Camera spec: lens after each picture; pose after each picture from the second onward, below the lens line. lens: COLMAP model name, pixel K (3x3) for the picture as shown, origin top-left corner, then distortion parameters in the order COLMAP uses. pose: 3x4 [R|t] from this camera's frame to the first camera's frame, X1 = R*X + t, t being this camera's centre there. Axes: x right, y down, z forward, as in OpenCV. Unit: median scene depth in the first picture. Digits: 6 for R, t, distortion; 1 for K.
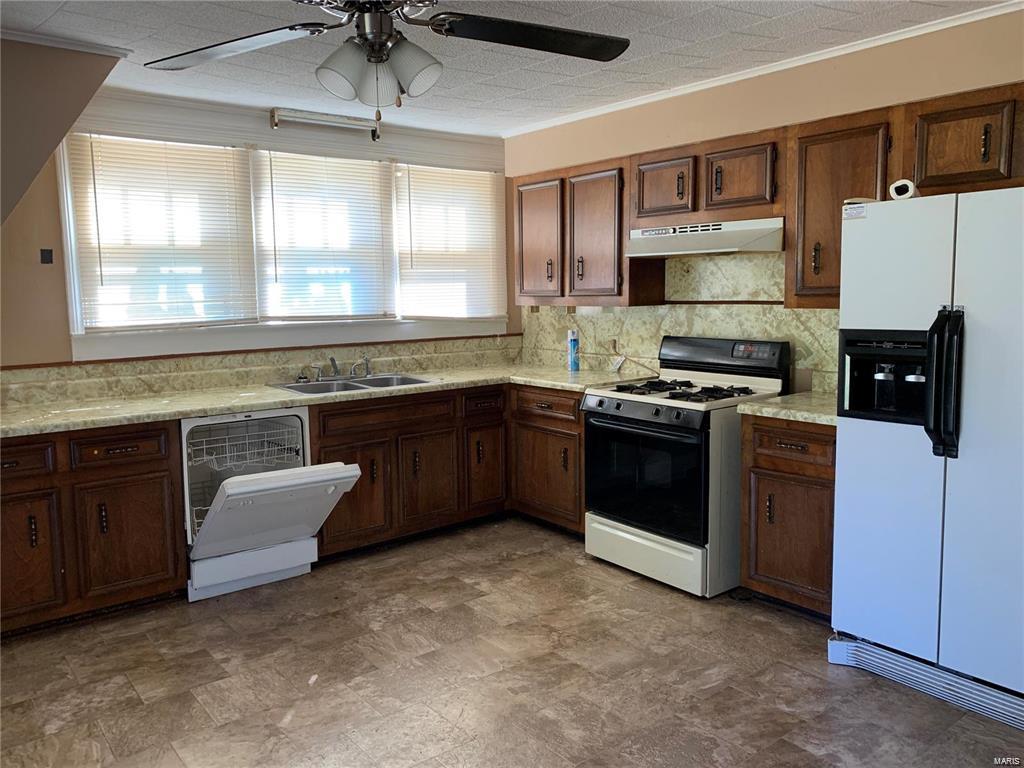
lens RADIAL K [[805.1, 0, 500.9], [0, 805.1, 385.0], [0, 0, 1]] dist [0.051753, -0.002273]
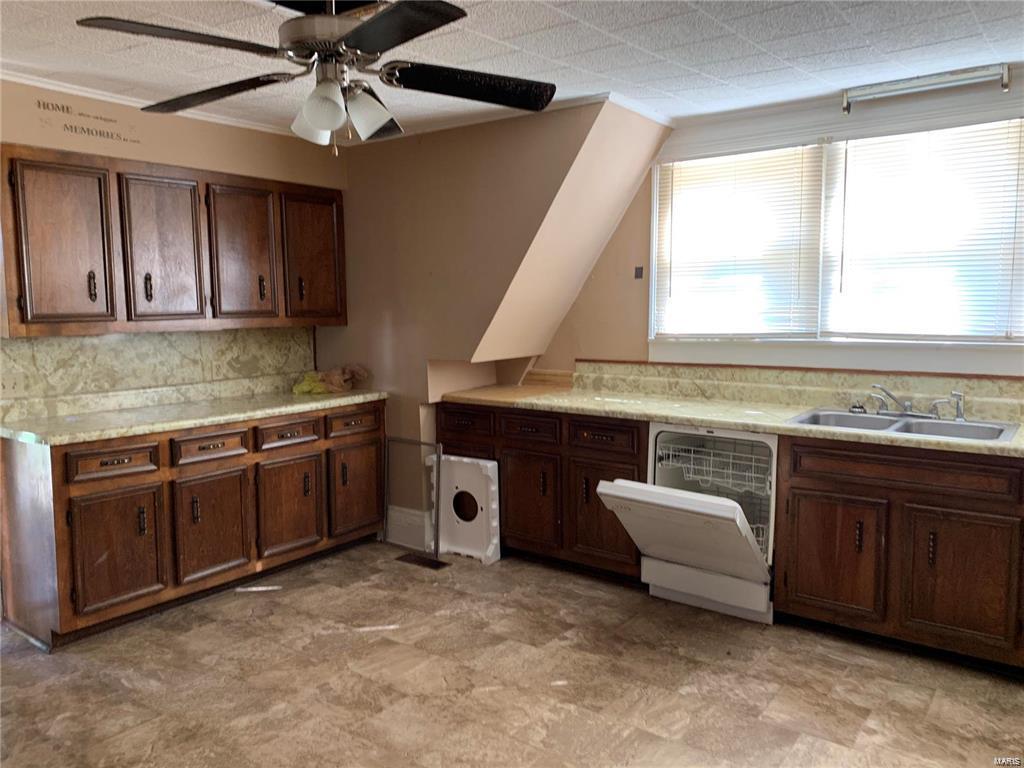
lens RADIAL K [[805.1, 0, 501.8], [0, 805.1, 379.9], [0, 0, 1]] dist [0.051753, -0.002273]
pose [[0.250248, 0.106674, -0.962287, 0.525899], [-0.120183, 0.989647, 0.078453, -0.066137], [0.960693, 0.096018, 0.260478, 0.484403]]
